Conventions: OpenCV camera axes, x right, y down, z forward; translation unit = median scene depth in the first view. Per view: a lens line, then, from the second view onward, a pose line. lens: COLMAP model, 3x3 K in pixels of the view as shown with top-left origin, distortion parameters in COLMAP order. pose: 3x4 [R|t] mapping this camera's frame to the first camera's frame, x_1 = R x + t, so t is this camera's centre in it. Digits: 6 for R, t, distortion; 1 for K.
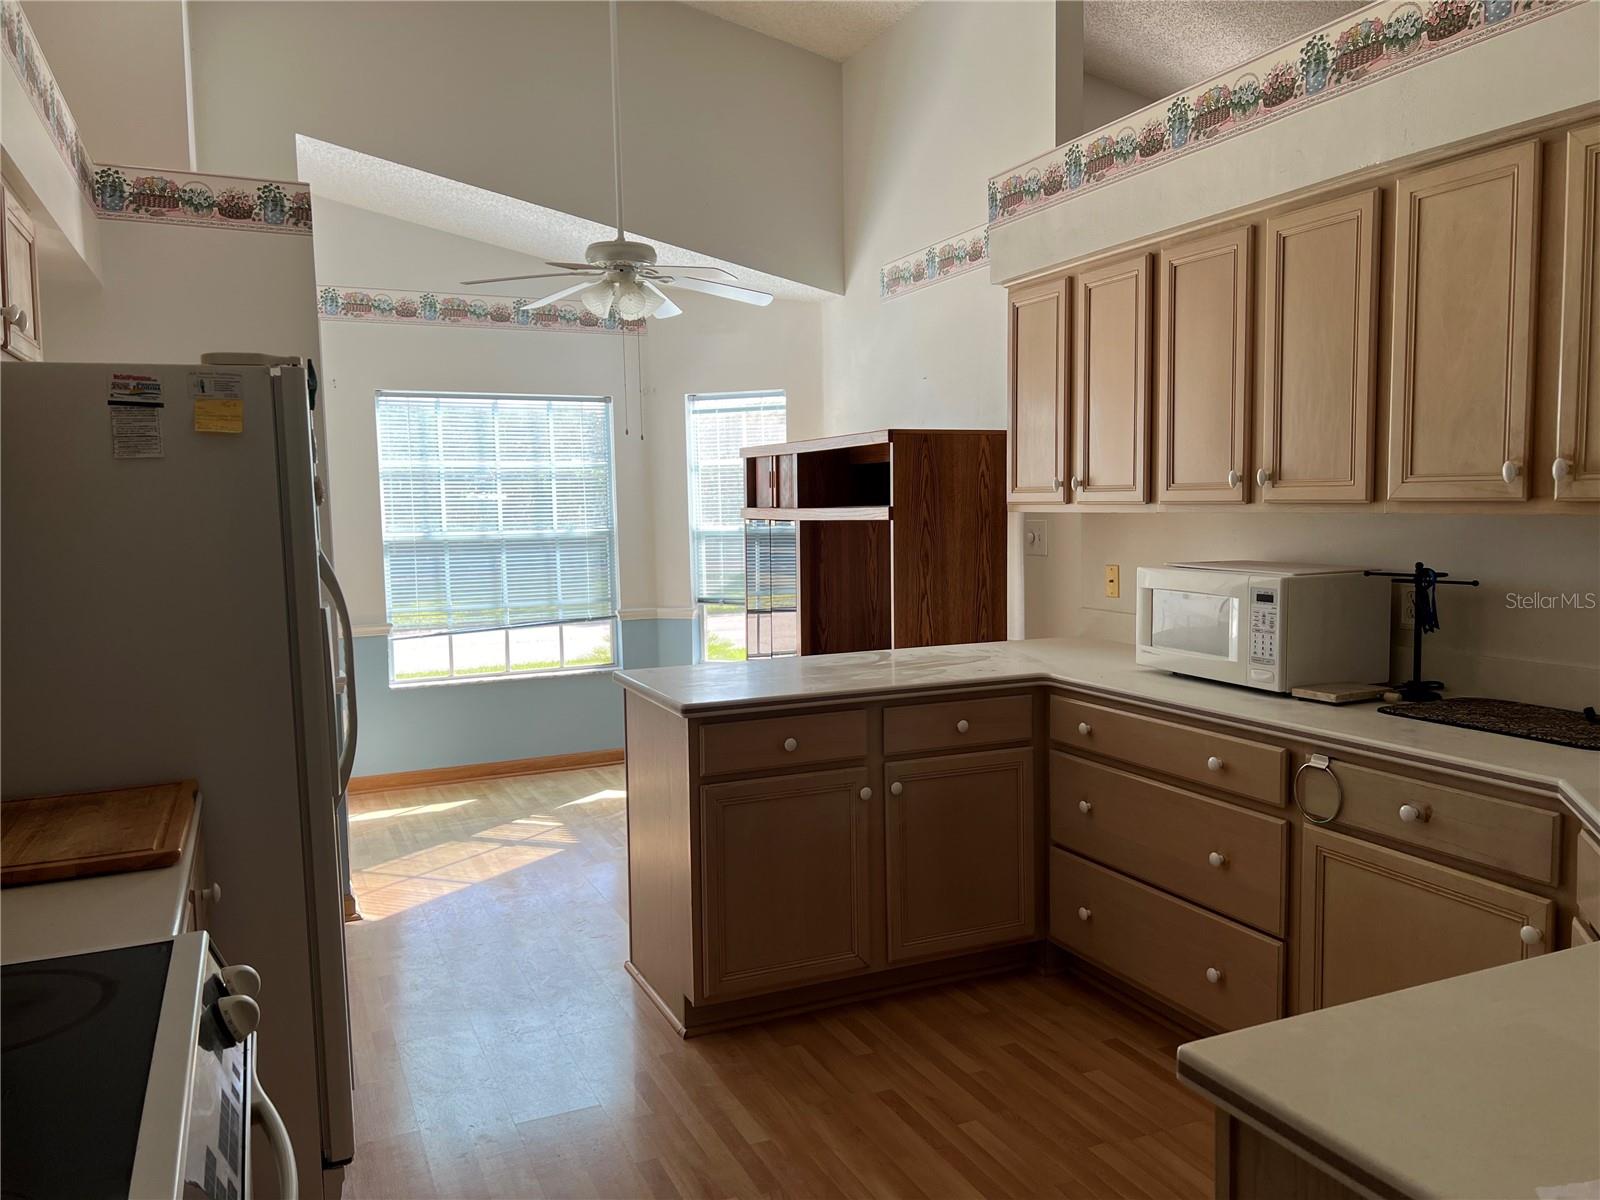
lens RADIAL K [[1200.8, 0, 805.6], [0, 1200.8, 603.4], [0, 0, 1]] dist [0.003496, -0.004443]
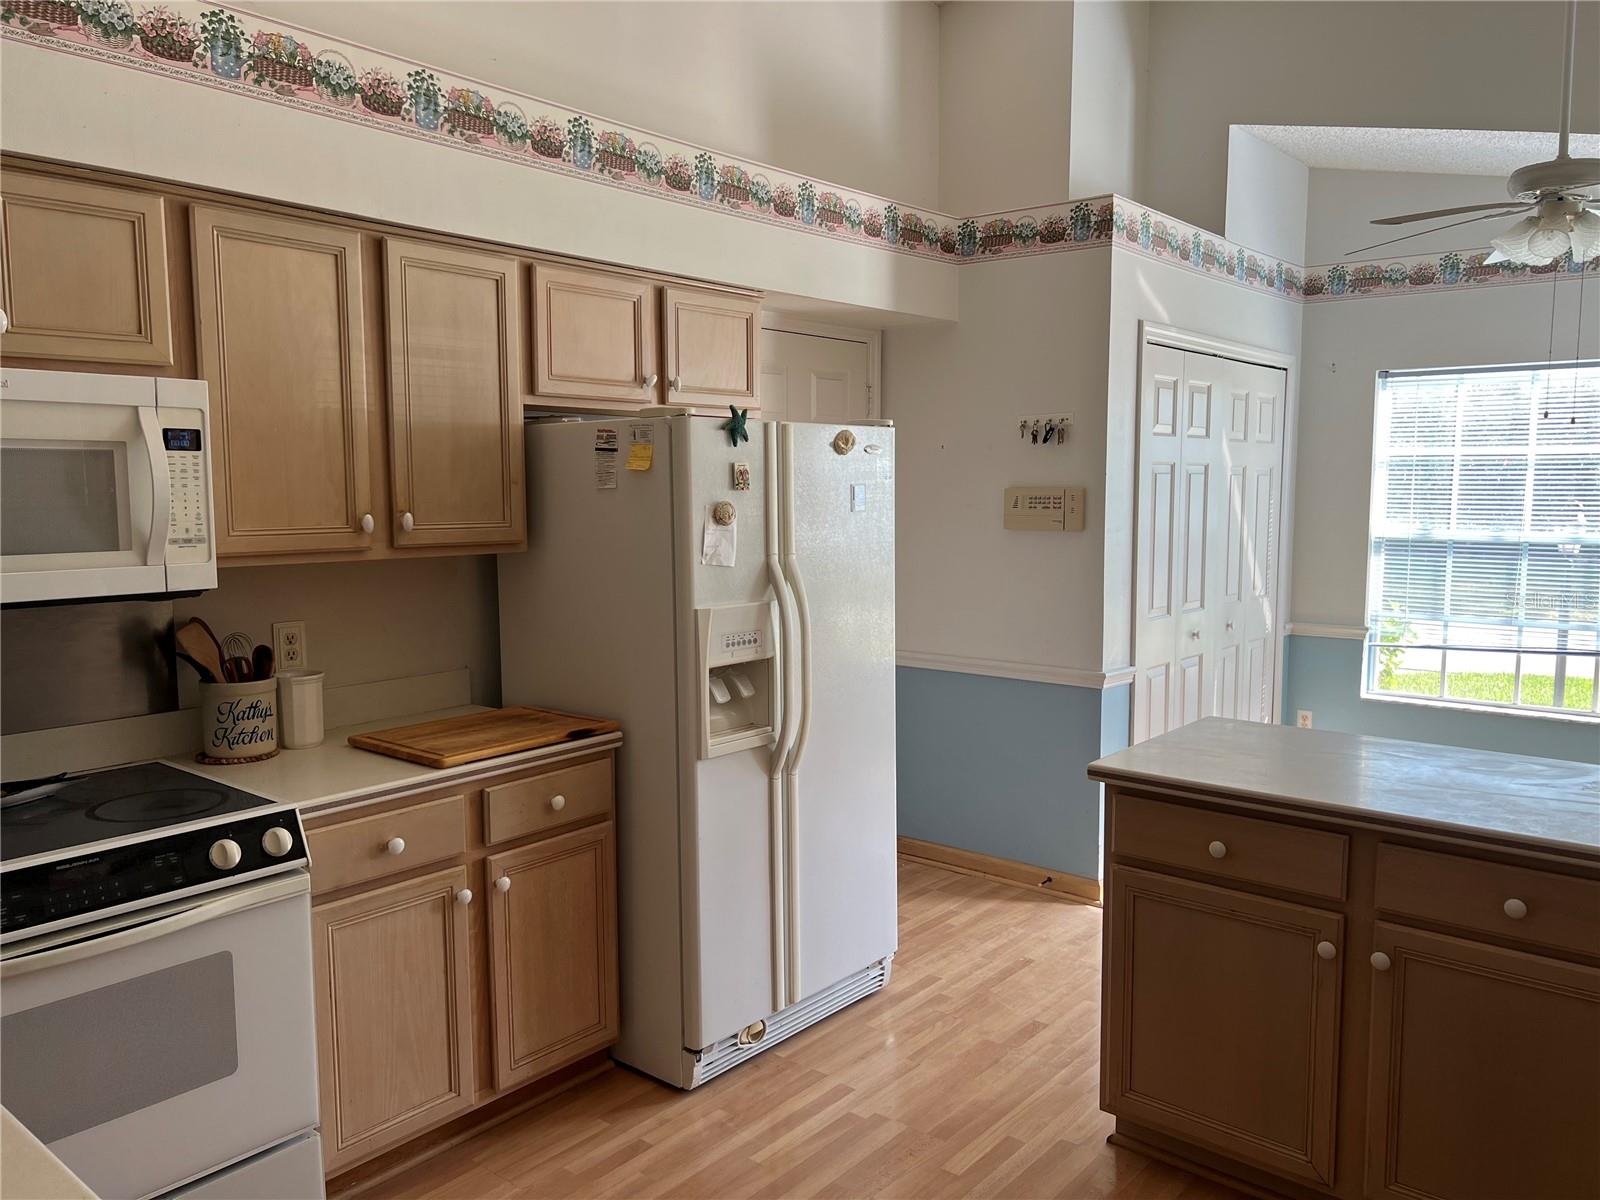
lens RADIAL K [[1200.8, 0, 800.9], [0, 1200.8, 601.5], [0, 0, 1]] dist [0.003496, -0.004443]
pose [[0.424802, 0.107924, -0.898830, 0.305613], [-0.078962, 0.993502, 0.081972, -0.046300], [0.901836, 0.036152, 0.430563, 0.229769]]
